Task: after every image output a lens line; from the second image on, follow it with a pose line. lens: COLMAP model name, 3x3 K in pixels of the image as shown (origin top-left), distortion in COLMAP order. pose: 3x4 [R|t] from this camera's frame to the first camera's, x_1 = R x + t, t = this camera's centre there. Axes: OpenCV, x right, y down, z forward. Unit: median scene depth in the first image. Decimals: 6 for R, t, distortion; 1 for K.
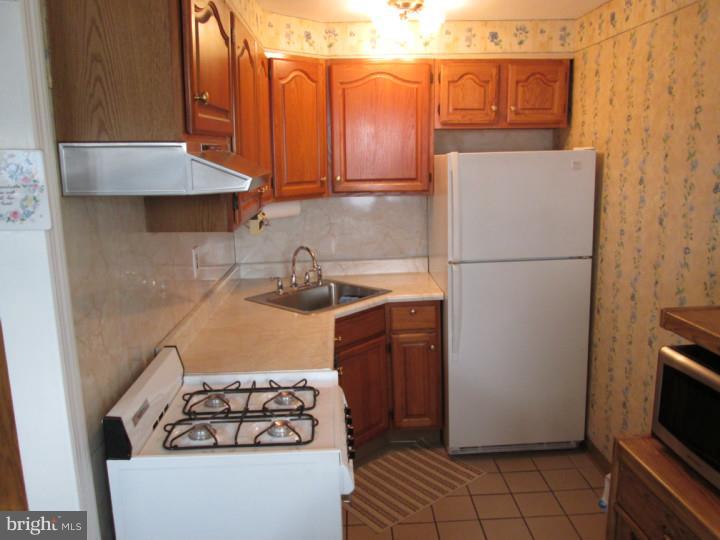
lens RADIAL K [[599.6, 0, 360.0], [0, 599.6, 270.0], [0, 0, 1]] dist [-0.036228, 0.000727]
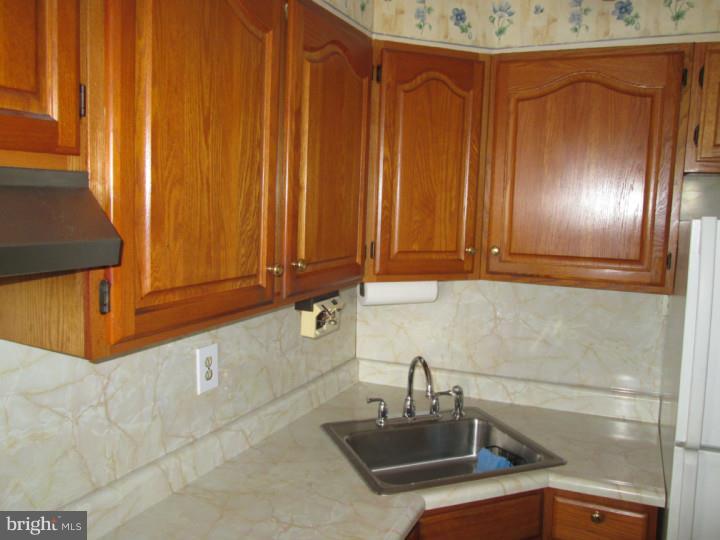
lens RADIAL K [[593.9, 0, 360.0], [0, 593.9, 270.0], [0, 0, 1]] dist [-0.052348, 0.019439]
pose [[0.892704, 0.090634, -0.441436, 0.107585], [-0.127827, 0.990260, -0.055186, -0.085911], [0.432135, 0.105692, 0.895594, 0.430110]]
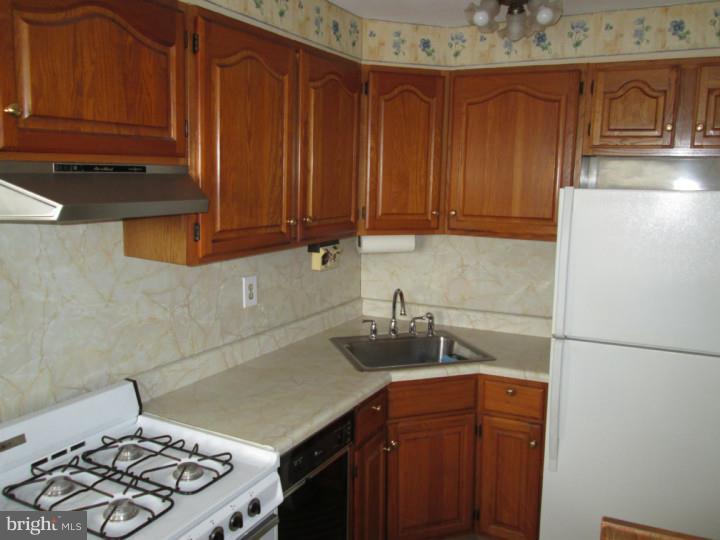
lens RADIAL K [[599.6, 0, 360.0], [0, 599.6, 270.0], [0, 0, 1]] dist [-0.036228, 0.000727]
pose [[0.862792, 0.109796, -0.493493, 0.278260], [-0.130045, 0.991485, -0.006770, -0.053052], [0.488547, 0.070017, 0.869724, 0.228544]]
